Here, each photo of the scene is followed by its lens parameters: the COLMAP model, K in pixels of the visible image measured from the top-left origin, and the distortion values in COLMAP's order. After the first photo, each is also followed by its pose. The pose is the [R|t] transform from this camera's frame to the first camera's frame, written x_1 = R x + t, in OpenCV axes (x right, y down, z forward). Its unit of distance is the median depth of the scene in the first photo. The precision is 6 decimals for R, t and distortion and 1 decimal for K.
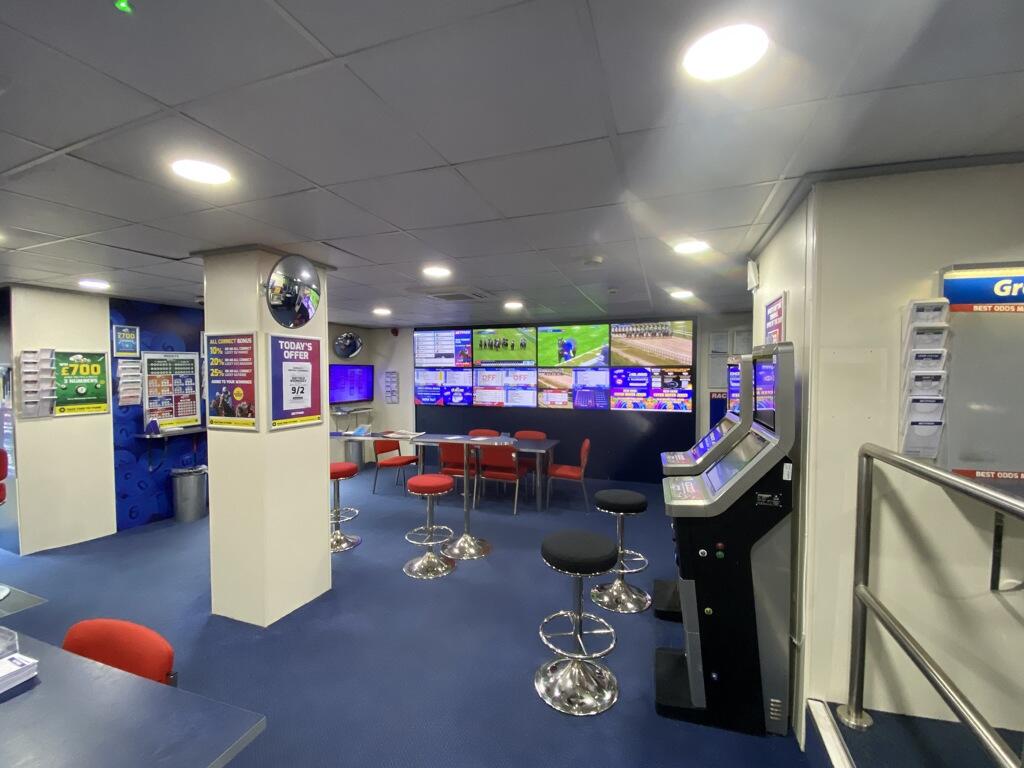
lens RADIAL K [[438.2, 0, 516.0], [0, 438.2, 382.8], [0, 0, 1]] dist [-0.043639, -0.002346]
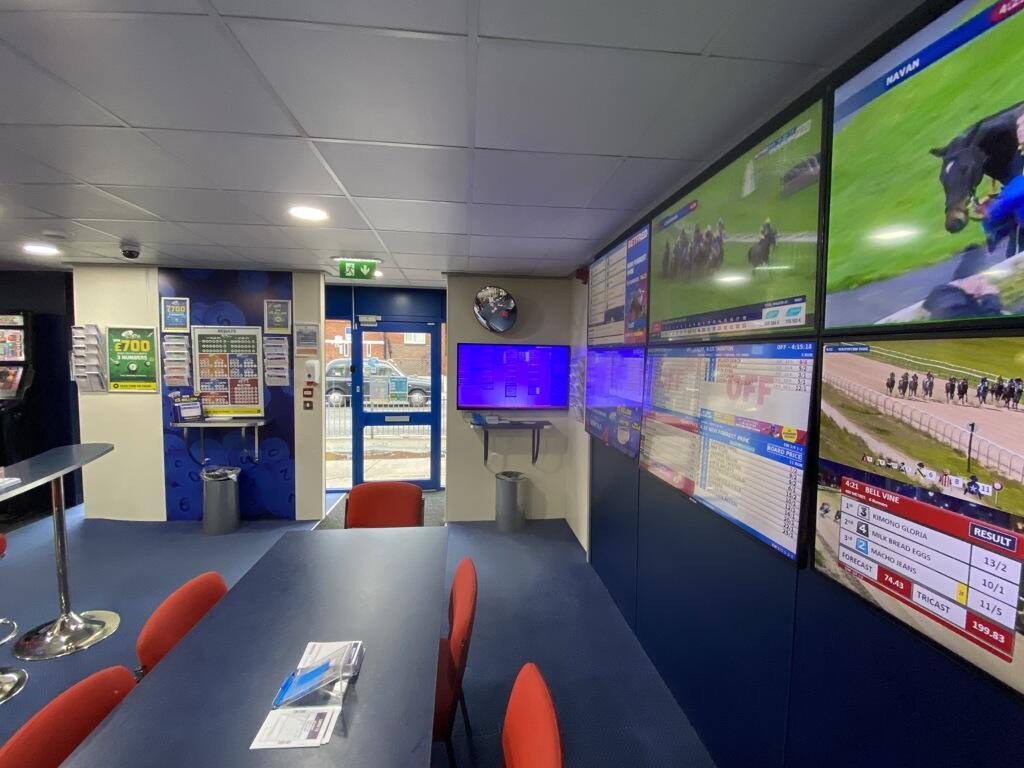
lens RADIAL K [[438.2, 0, 513.6], [0, 438.2, 381.9], [0, 0, 1]] dist [-0.043639, -0.002346]
pose [[0.450894, 0.060115, -0.890551, 0.207674], [-0.045197, 0.997987, 0.044484, -0.028126], [0.891432, 0.020192, 0.452704, 1.186077]]
